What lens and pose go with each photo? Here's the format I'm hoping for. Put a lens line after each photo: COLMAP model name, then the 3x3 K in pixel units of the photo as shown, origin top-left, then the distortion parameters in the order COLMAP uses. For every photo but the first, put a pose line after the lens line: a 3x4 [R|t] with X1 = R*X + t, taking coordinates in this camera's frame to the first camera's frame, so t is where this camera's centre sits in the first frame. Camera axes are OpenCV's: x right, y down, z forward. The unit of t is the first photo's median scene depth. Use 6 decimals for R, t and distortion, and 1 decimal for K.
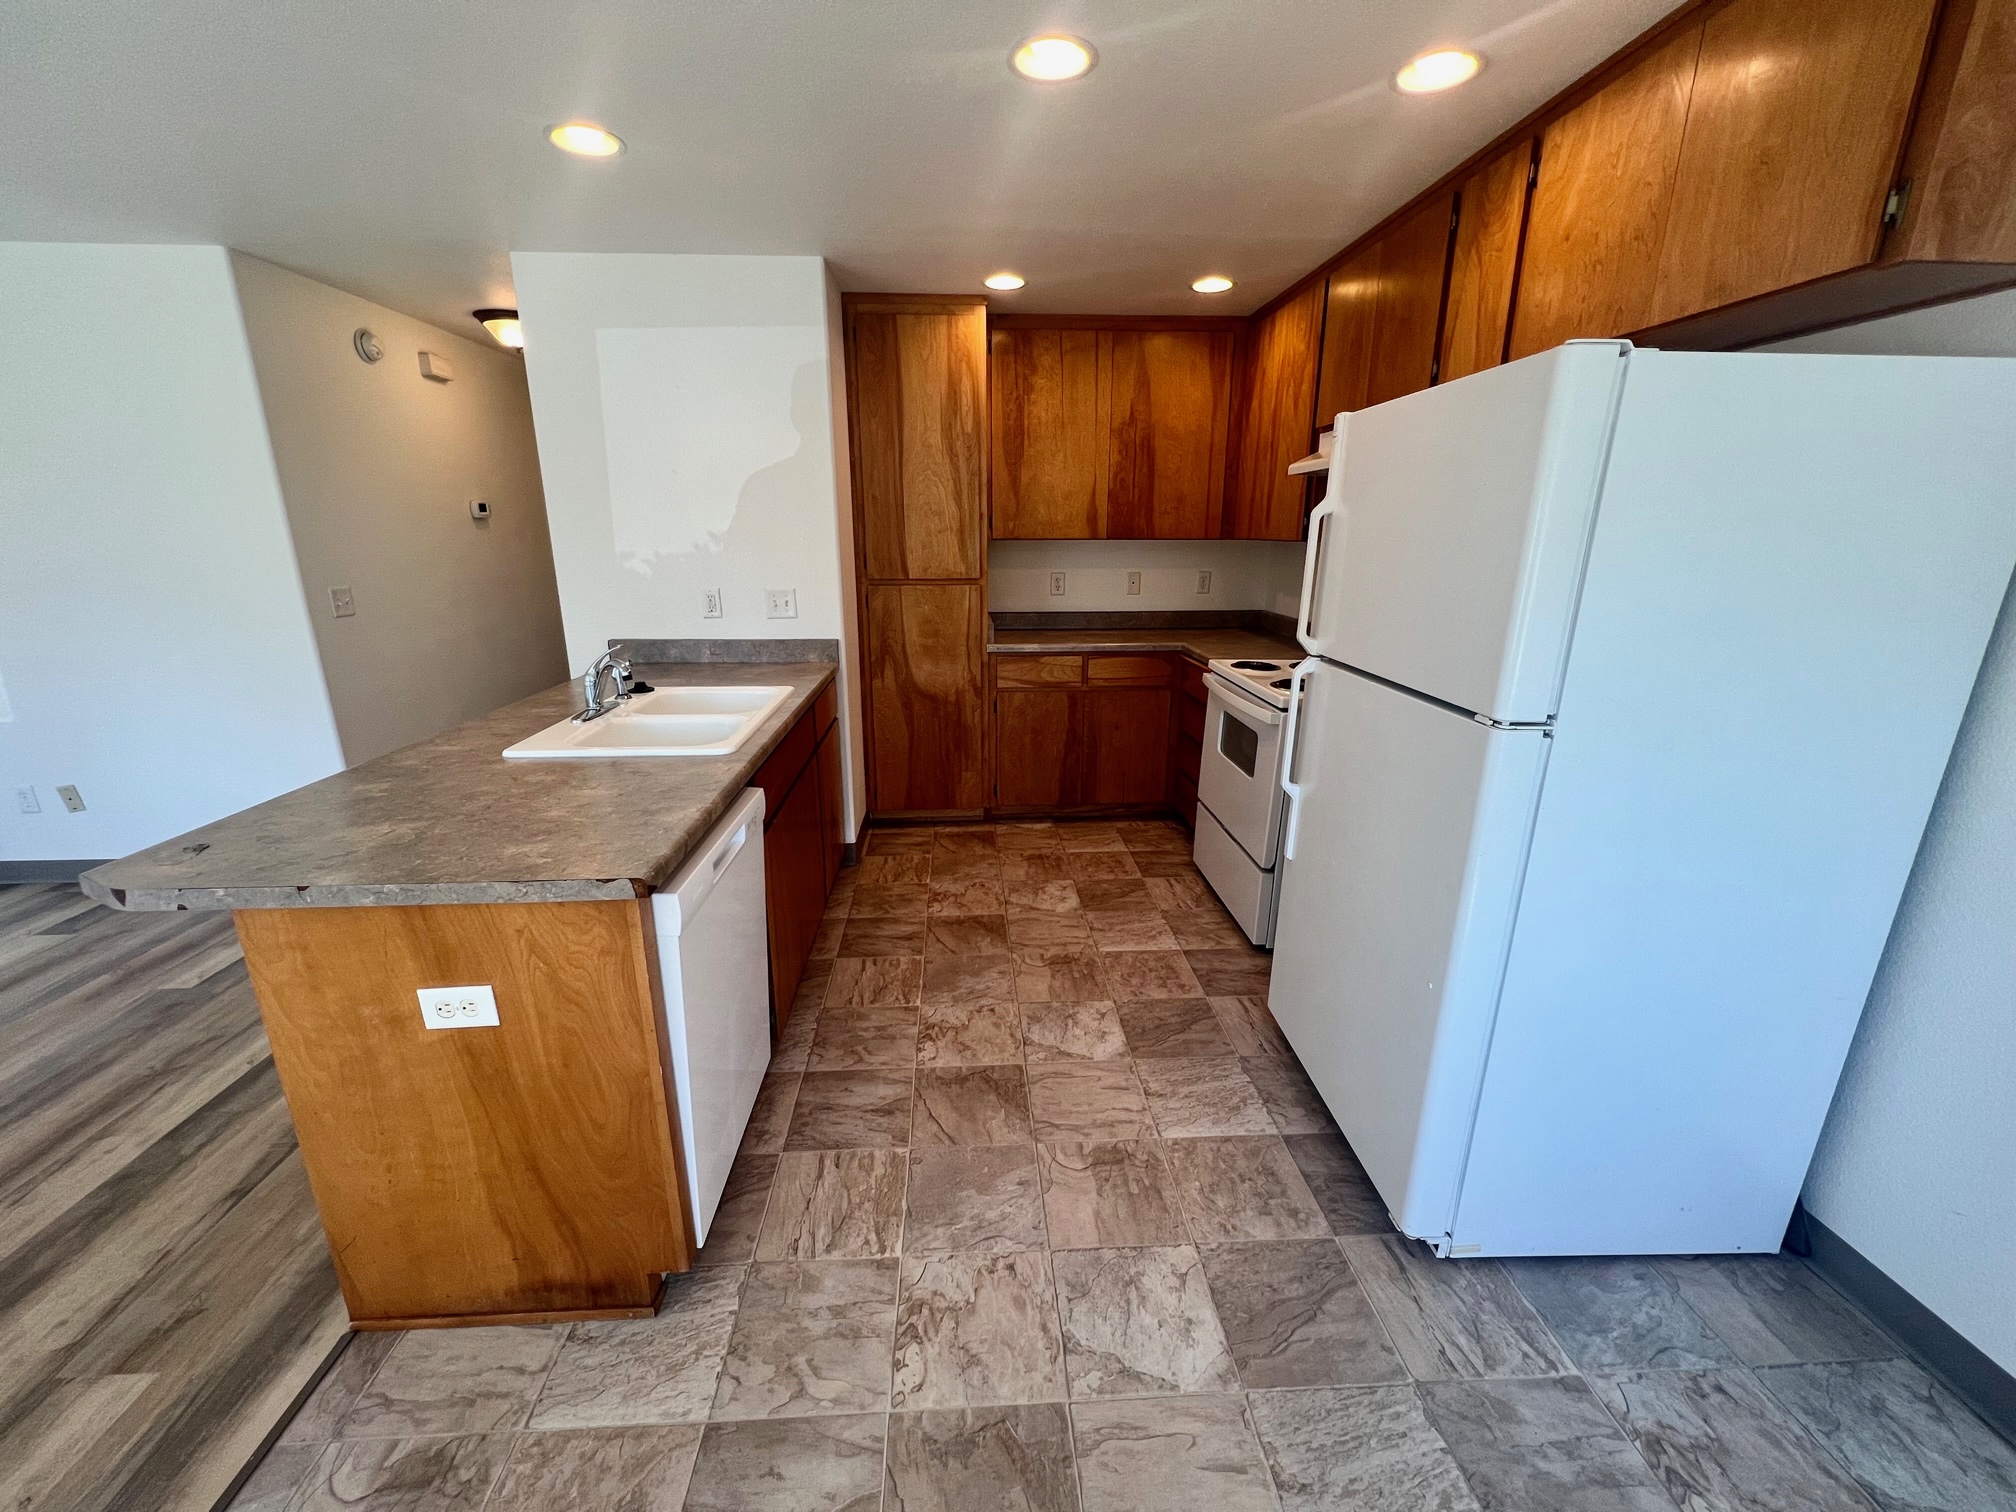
lens RADIAL K [[809.2, 0, 1002.6], [0, 809.2, 755.2], [0, 0, 1]] dist [0.001703, 0.000517]
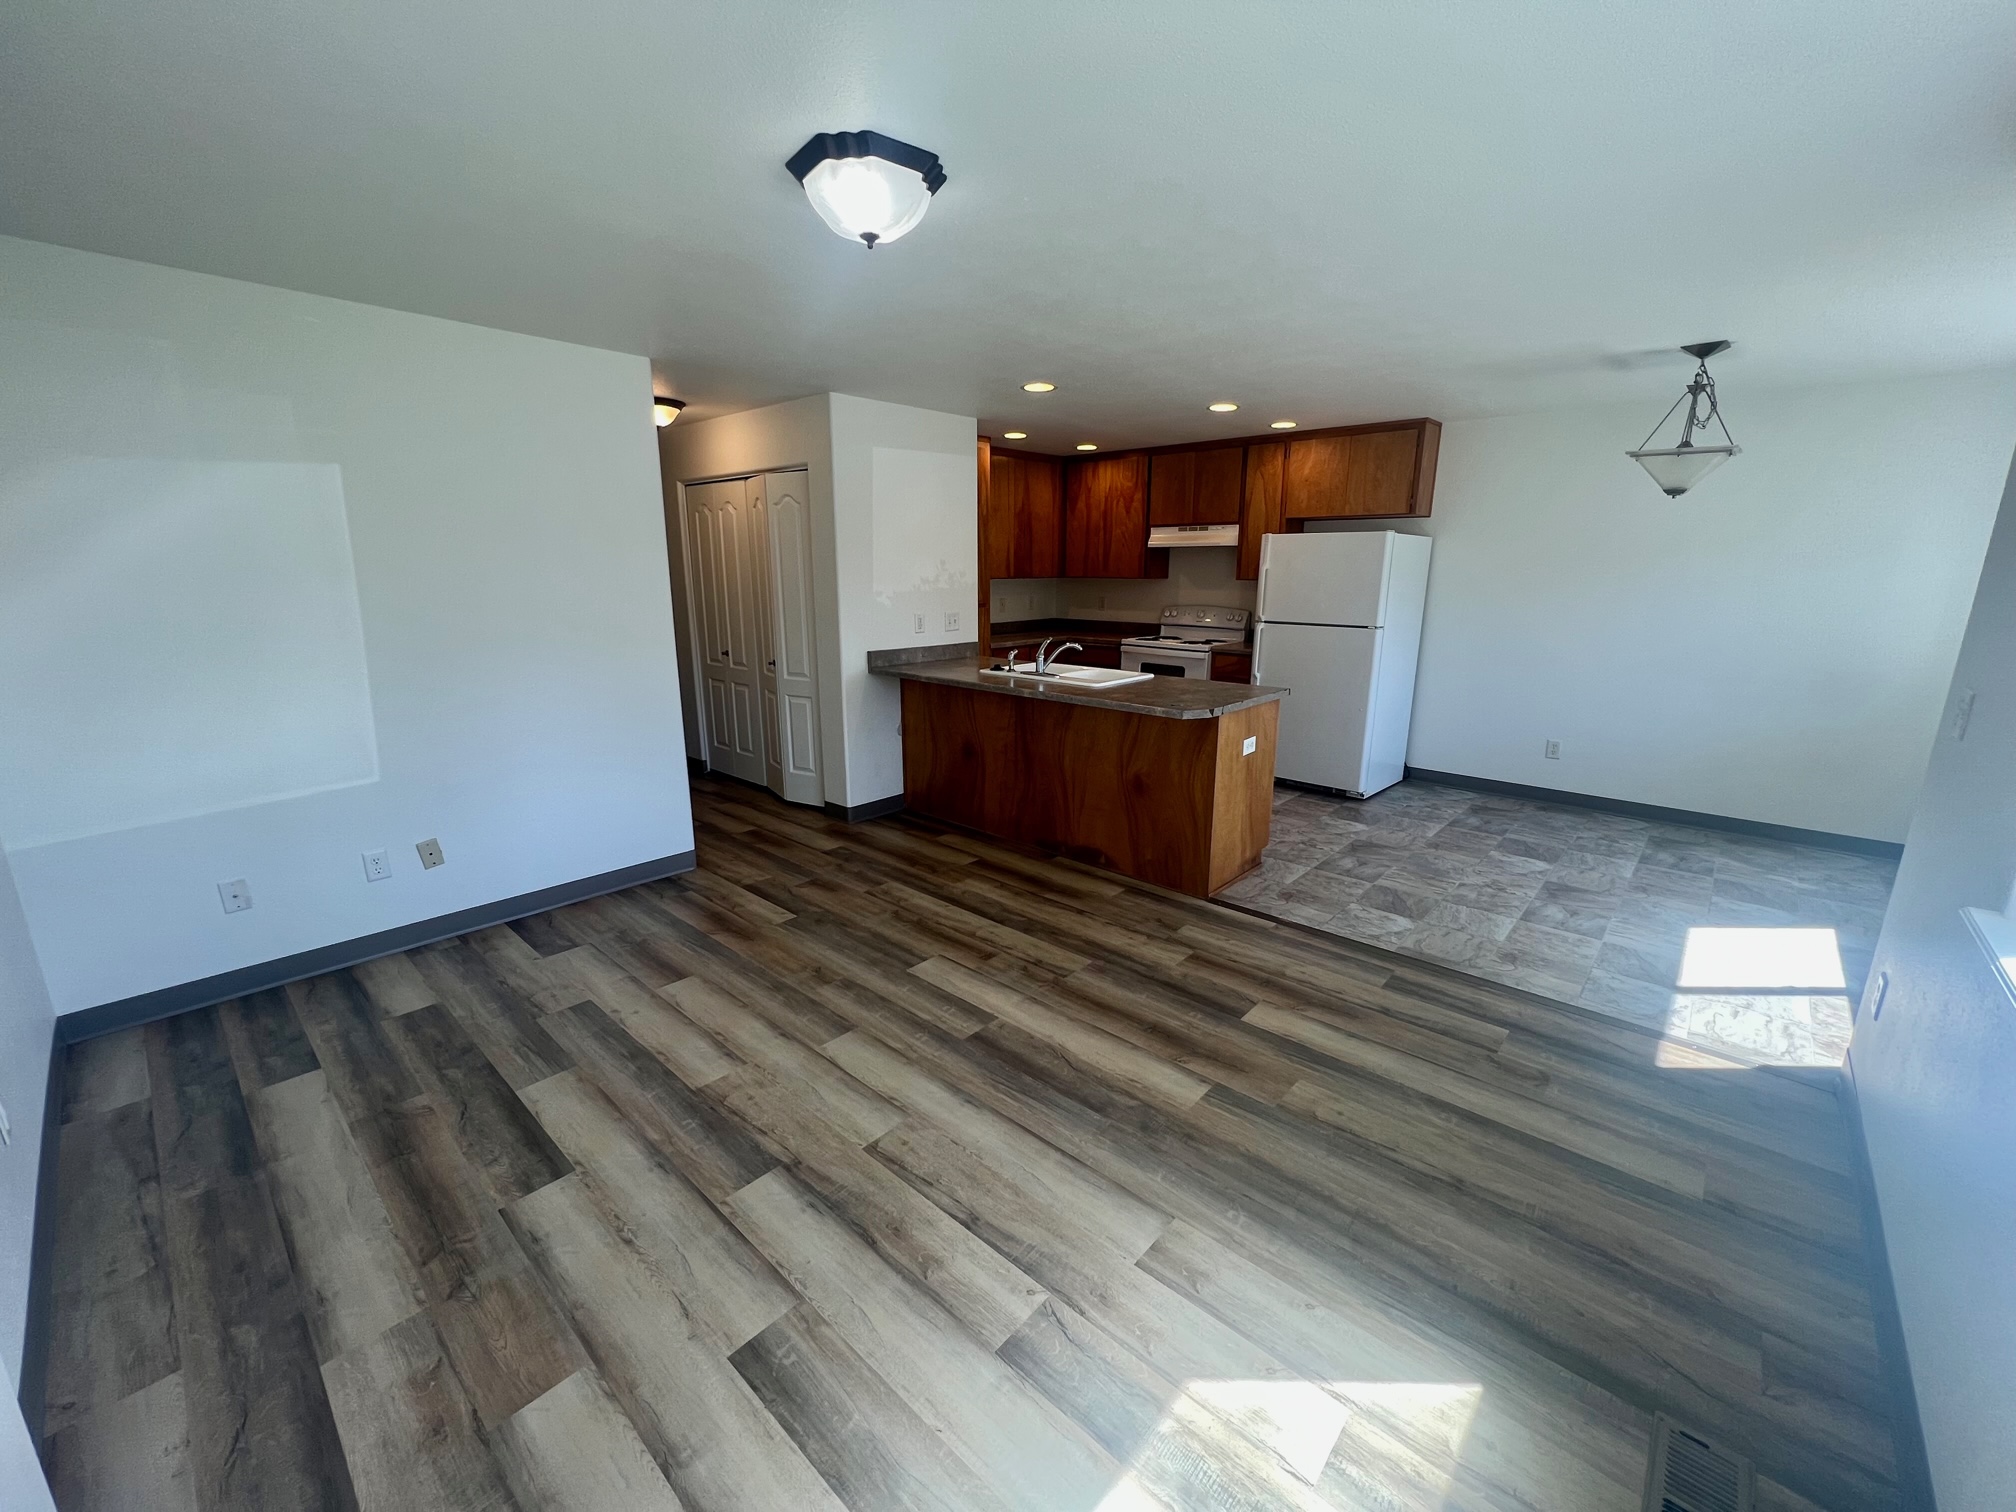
lens RADIAL K [[809.8, 0, 1003.4], [0, 809.8, 754.9], [0, 0, 1]] dist [-0.000550, -0.000420]
pose [[0.714510, -0.161397, 0.680754, -1.309595], [0.187952, 0.981539, 0.035438, 0.031479], [-0.673906, 0.102629, 0.731654, -0.199813]]
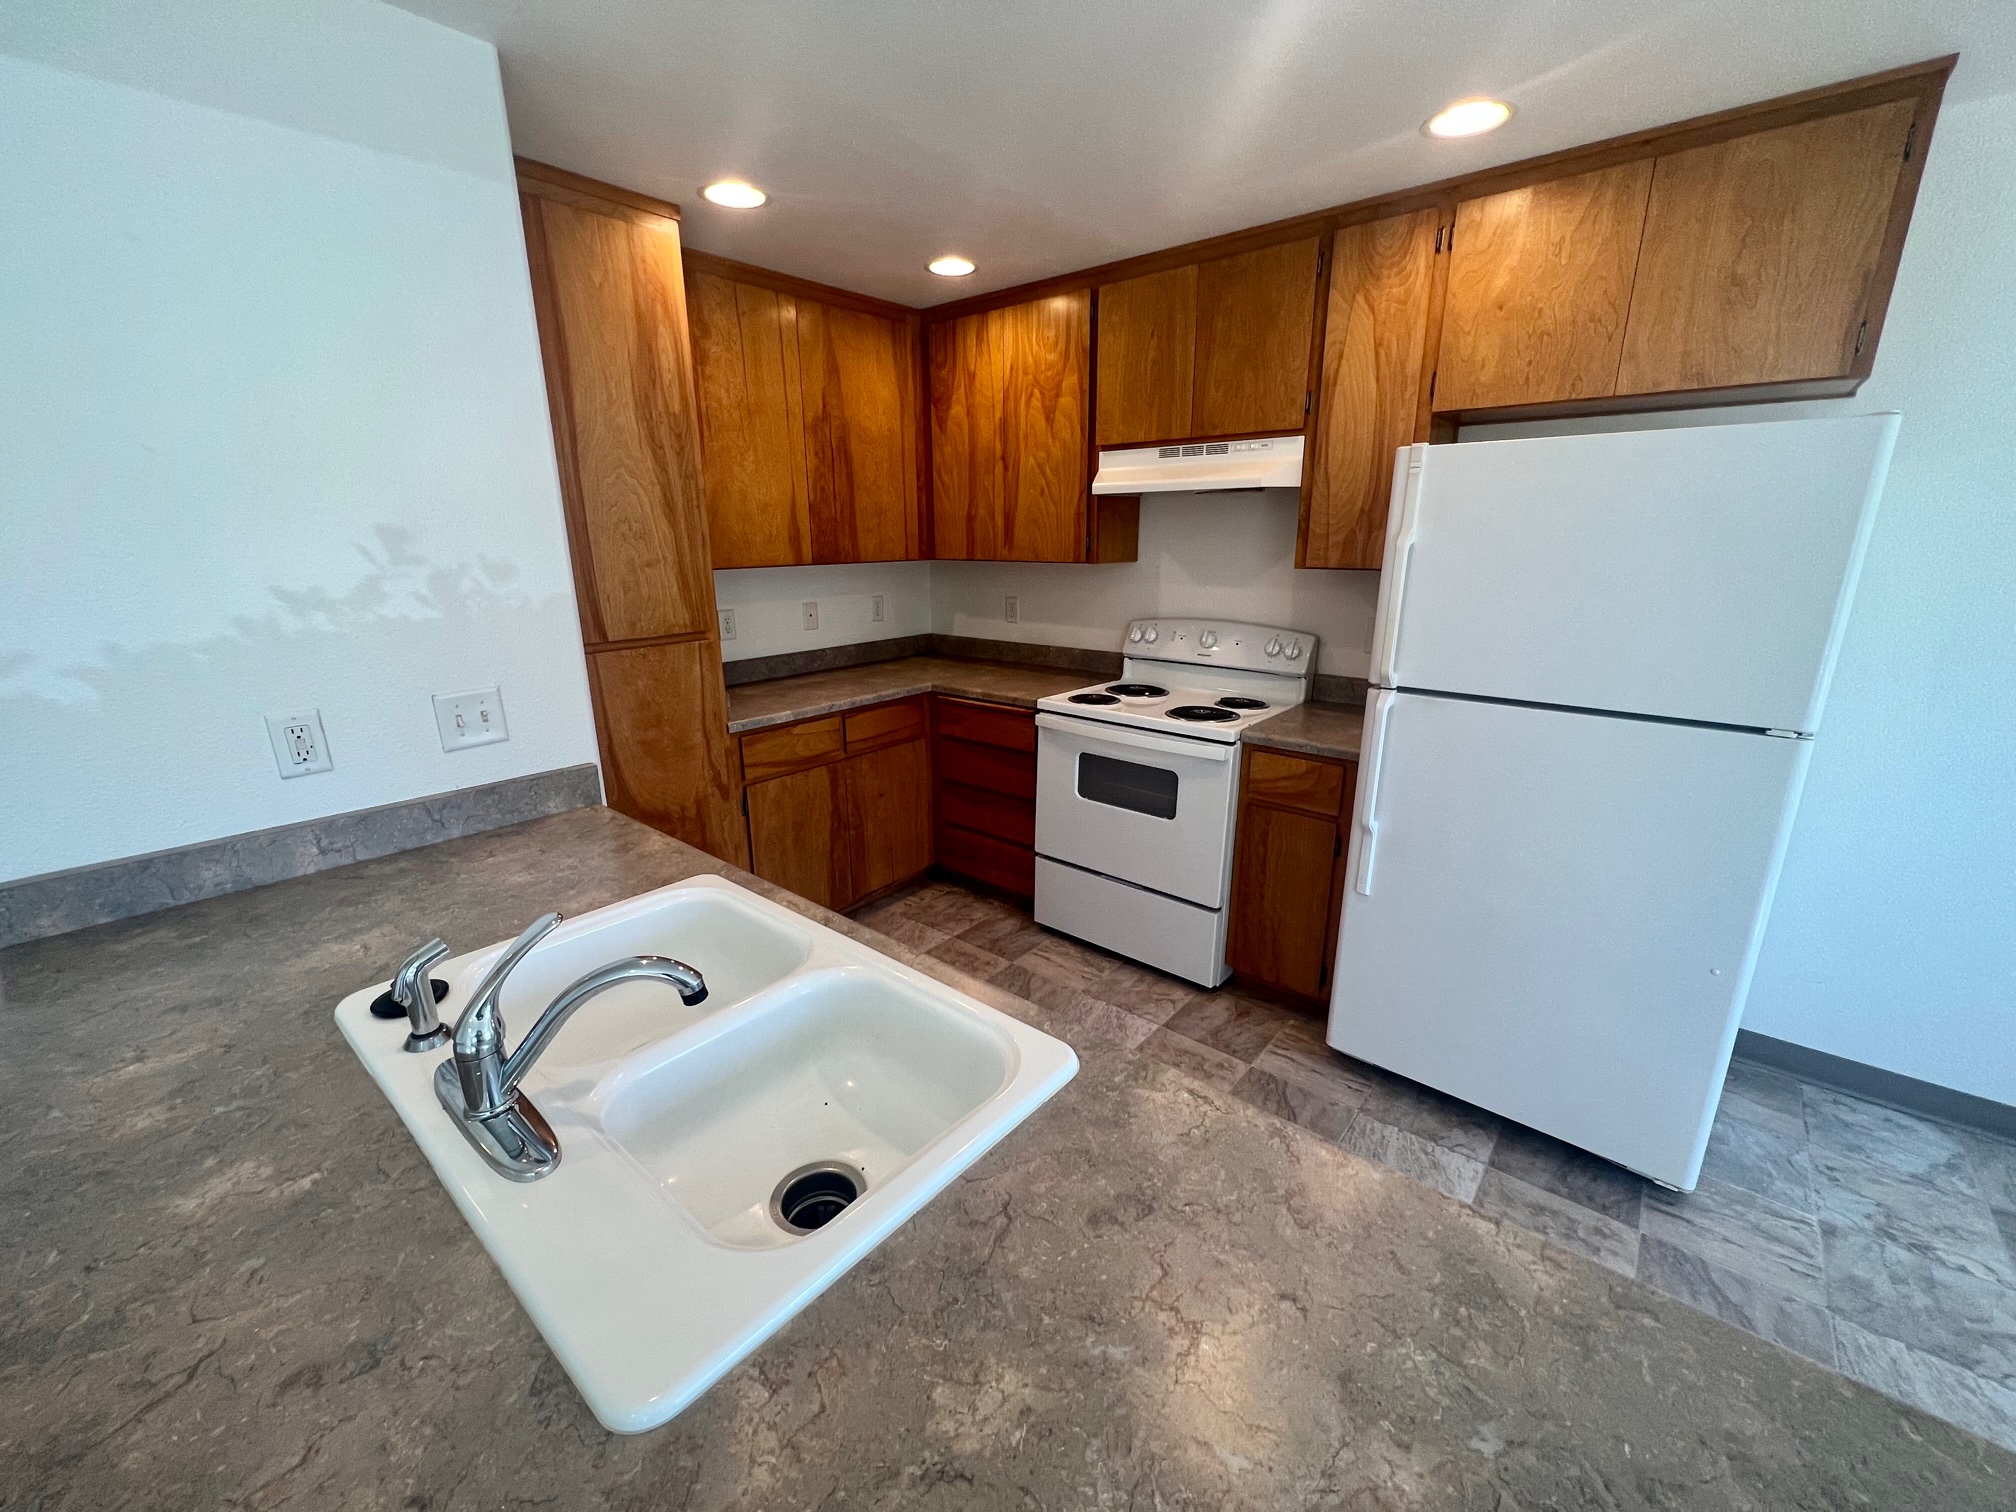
lens RADIAL K [[809.8, 0, 1003.4], [0, 809.8, 754.9], [0, 0, 1]] dist [-0.000550, -0.000420]
pose [[0.688391, -0.199518, 0.697360, -0.399770], [0.201956, 0.976129, 0.079916, -0.136553], [-0.696658, 0.085822, 0.712252, 0.398870]]
